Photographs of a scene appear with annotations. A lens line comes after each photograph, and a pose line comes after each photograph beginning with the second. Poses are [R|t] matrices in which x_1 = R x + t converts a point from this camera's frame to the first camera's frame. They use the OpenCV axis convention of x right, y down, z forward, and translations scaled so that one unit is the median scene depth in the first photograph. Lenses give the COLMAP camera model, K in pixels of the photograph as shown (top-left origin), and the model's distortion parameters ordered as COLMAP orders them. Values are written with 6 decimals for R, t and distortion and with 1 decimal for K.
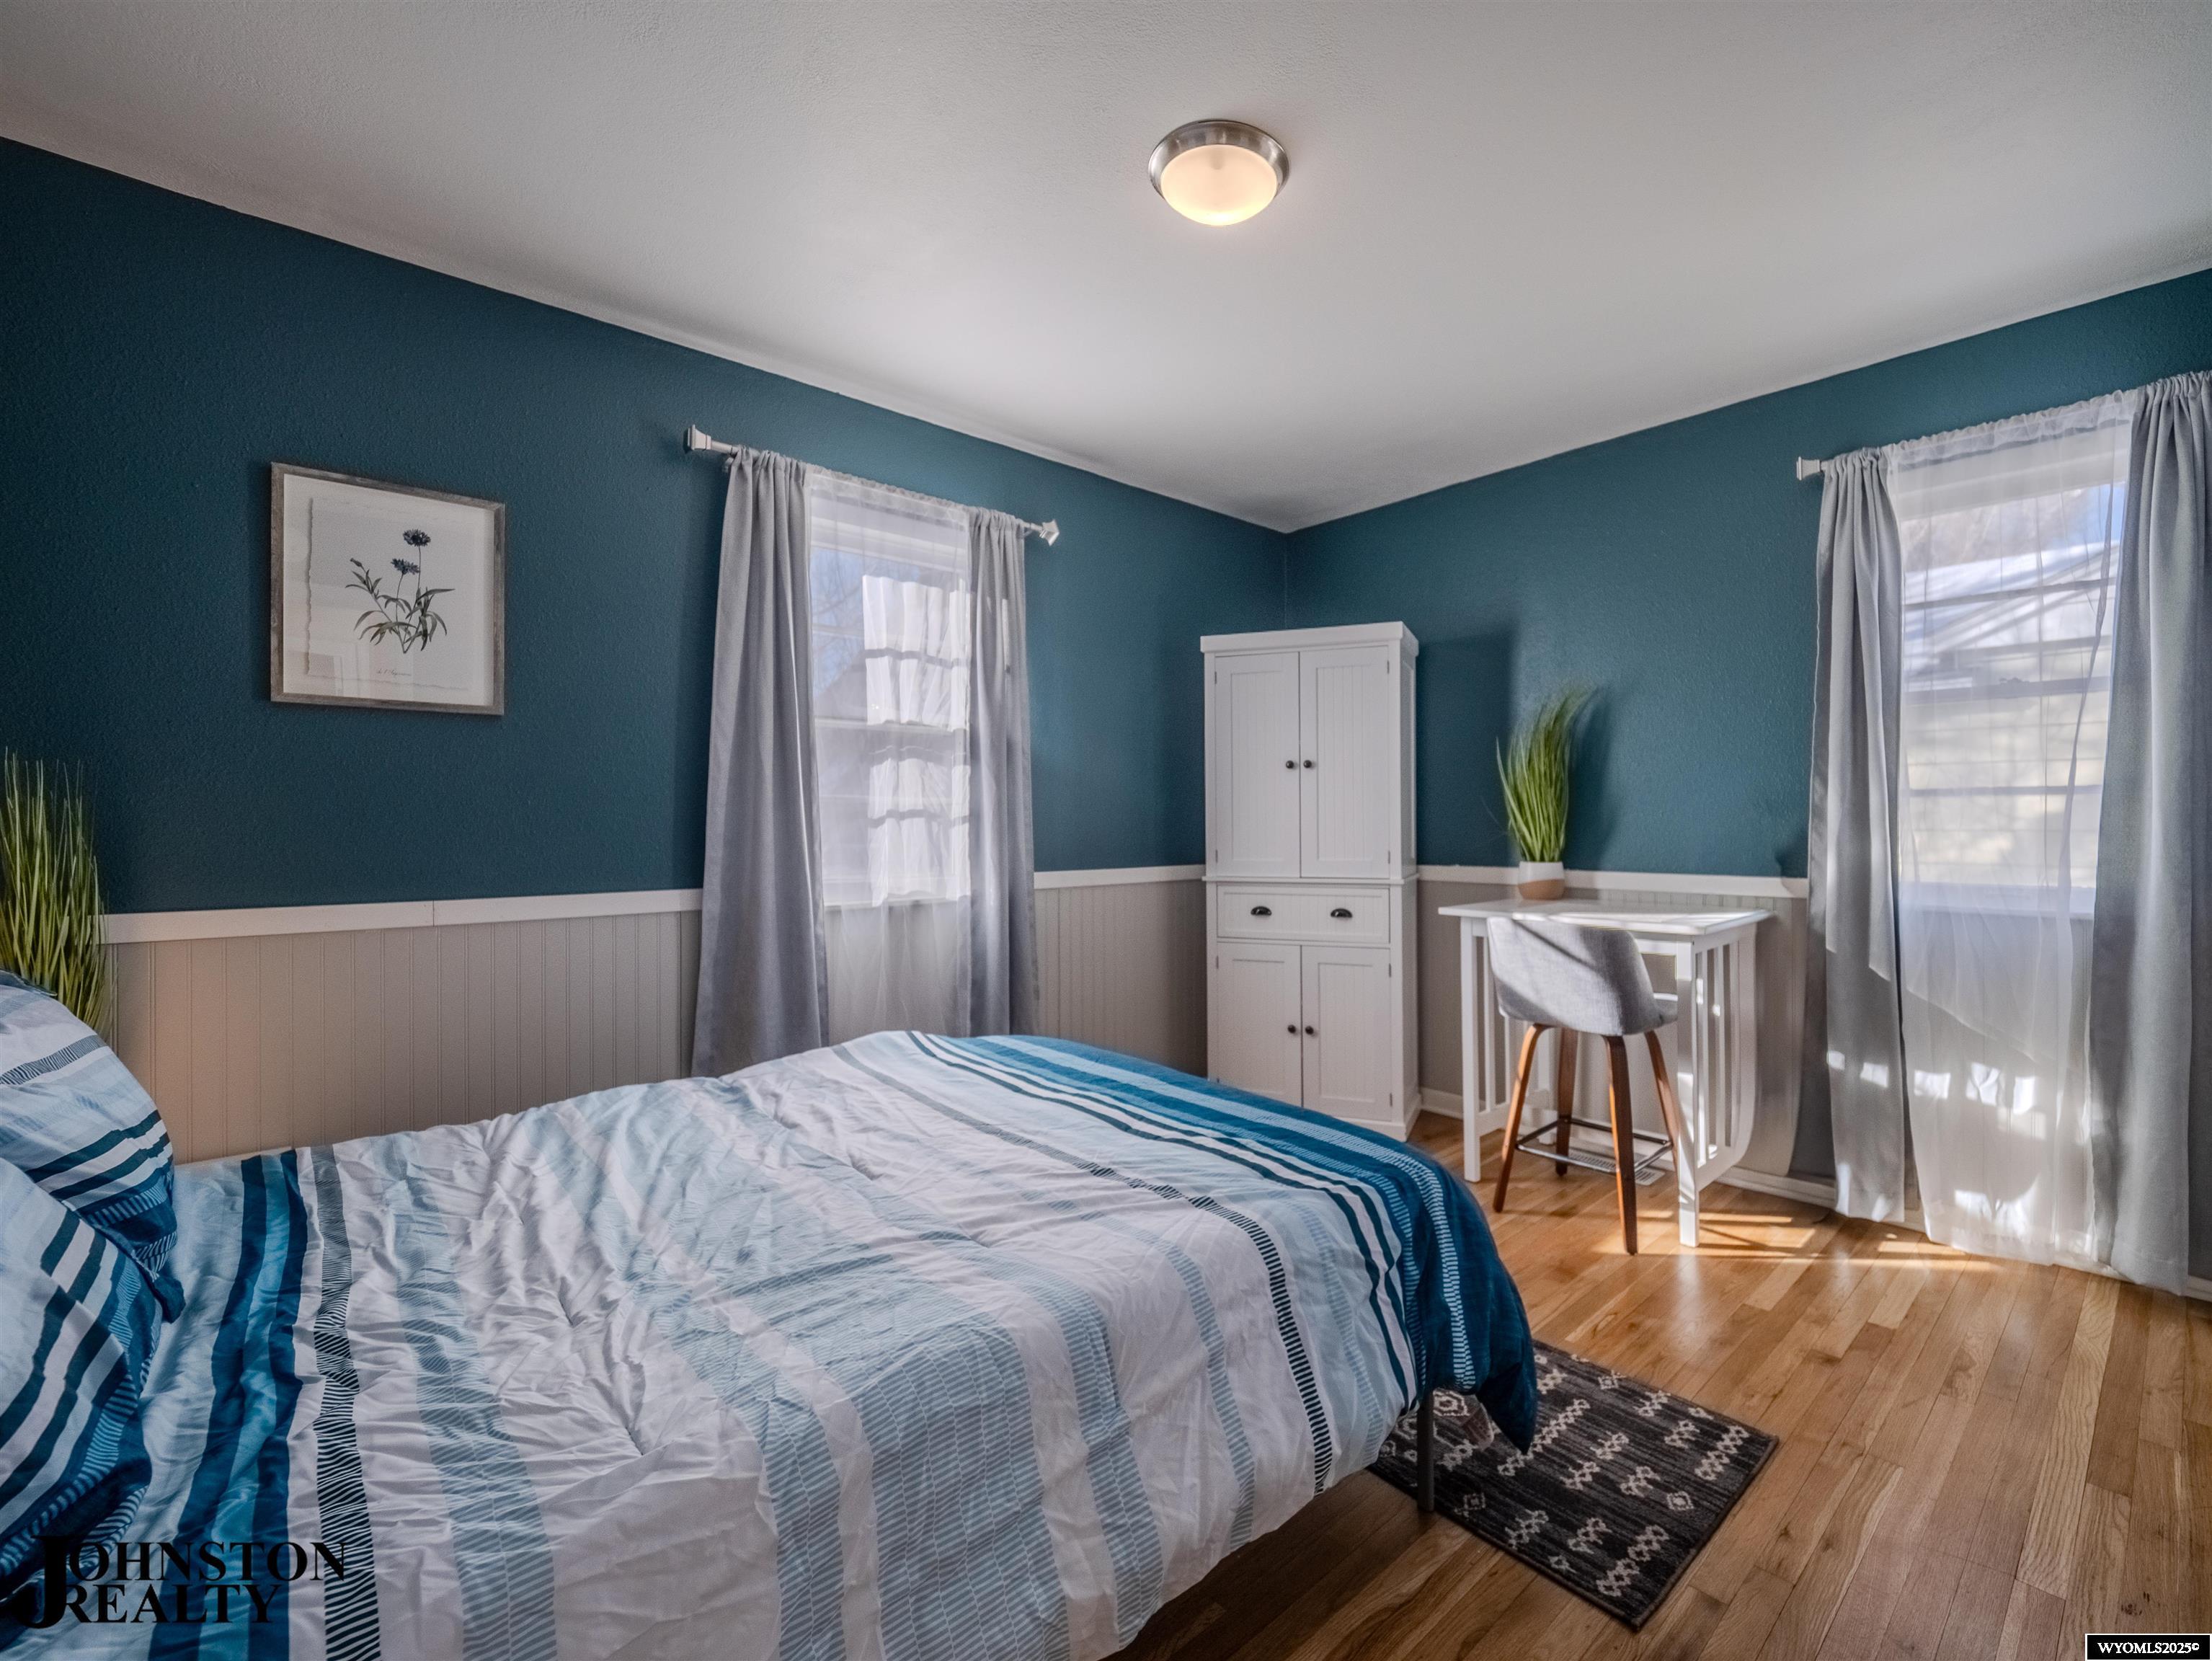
lens RADIAL K [[928.9, 0, 1113.3], [0, 928.9, 822.4], [0, 0, 1]] dist [-0.013357, 0.001125]
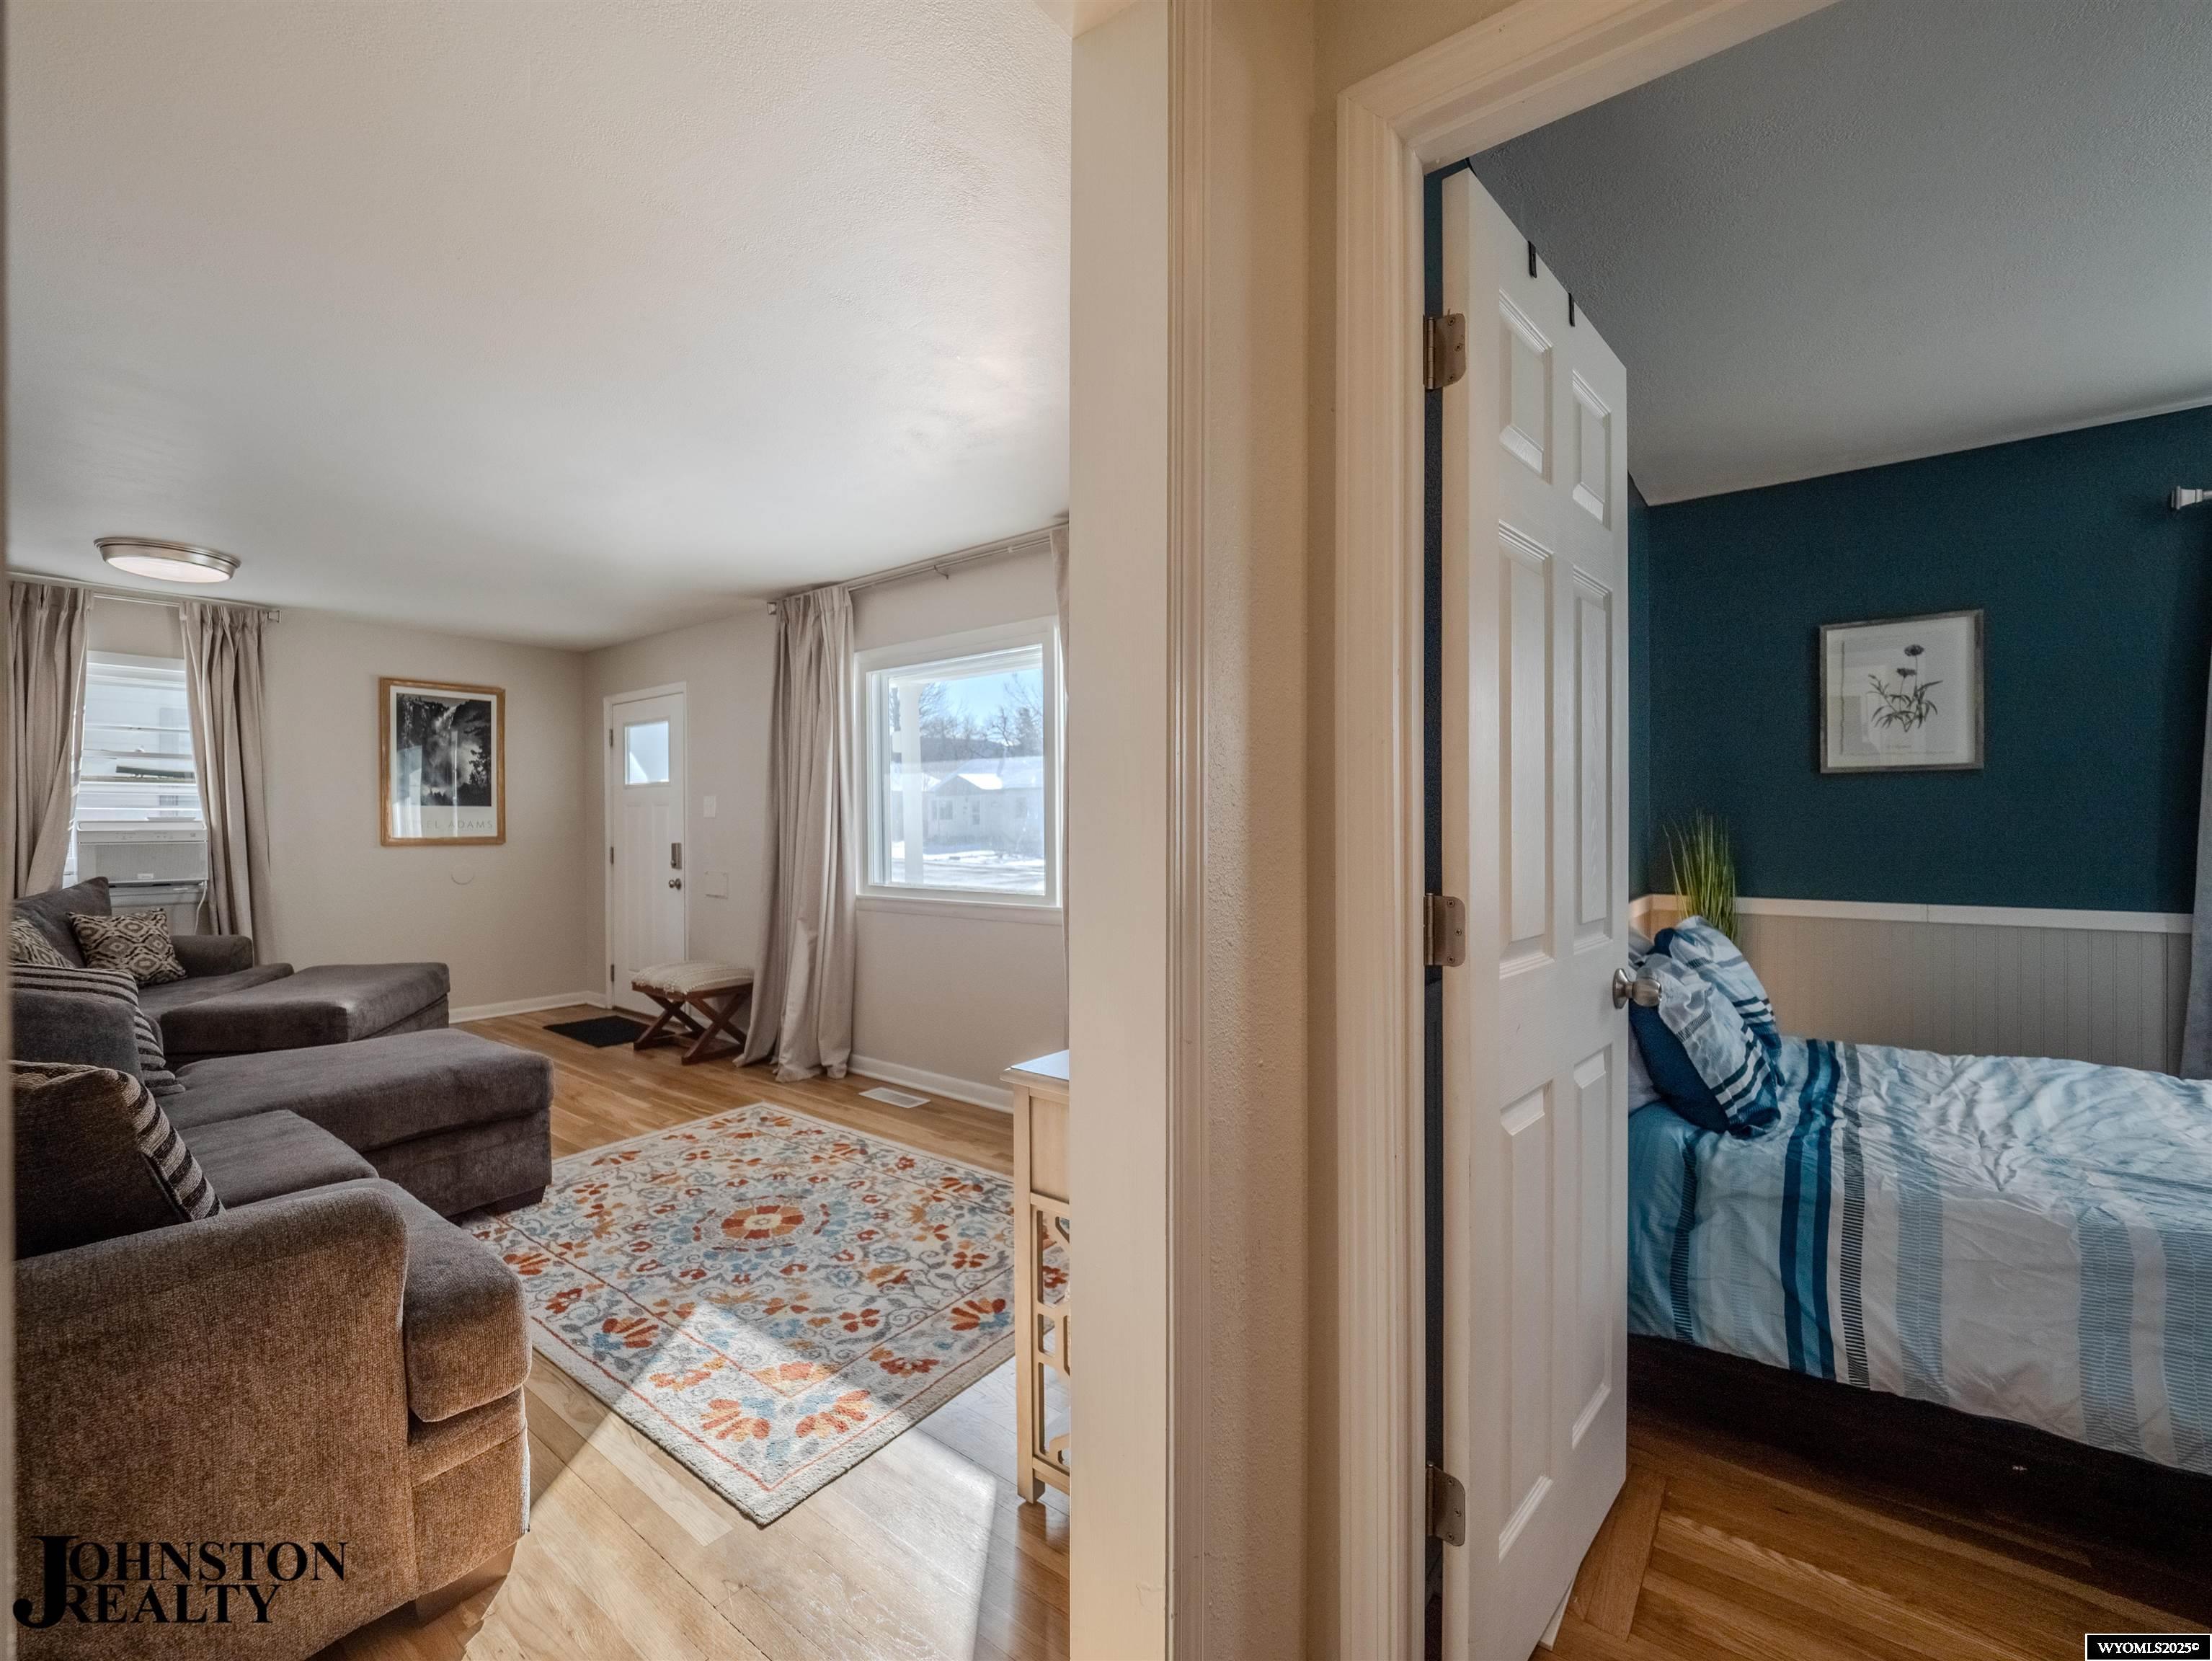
lens RADIAL K [[928.9, 0, 1122.9], [0, 928.9, 830.7], [0, 0, 1]] dist [-0.013357, 0.001125]
pose [[0.186643, 0.004333, -0.982418, 0.661090], [0.004396, 0.999977, 0.005246, -0.064789], [0.982418, -0.005298, 0.186620, -0.750609]]
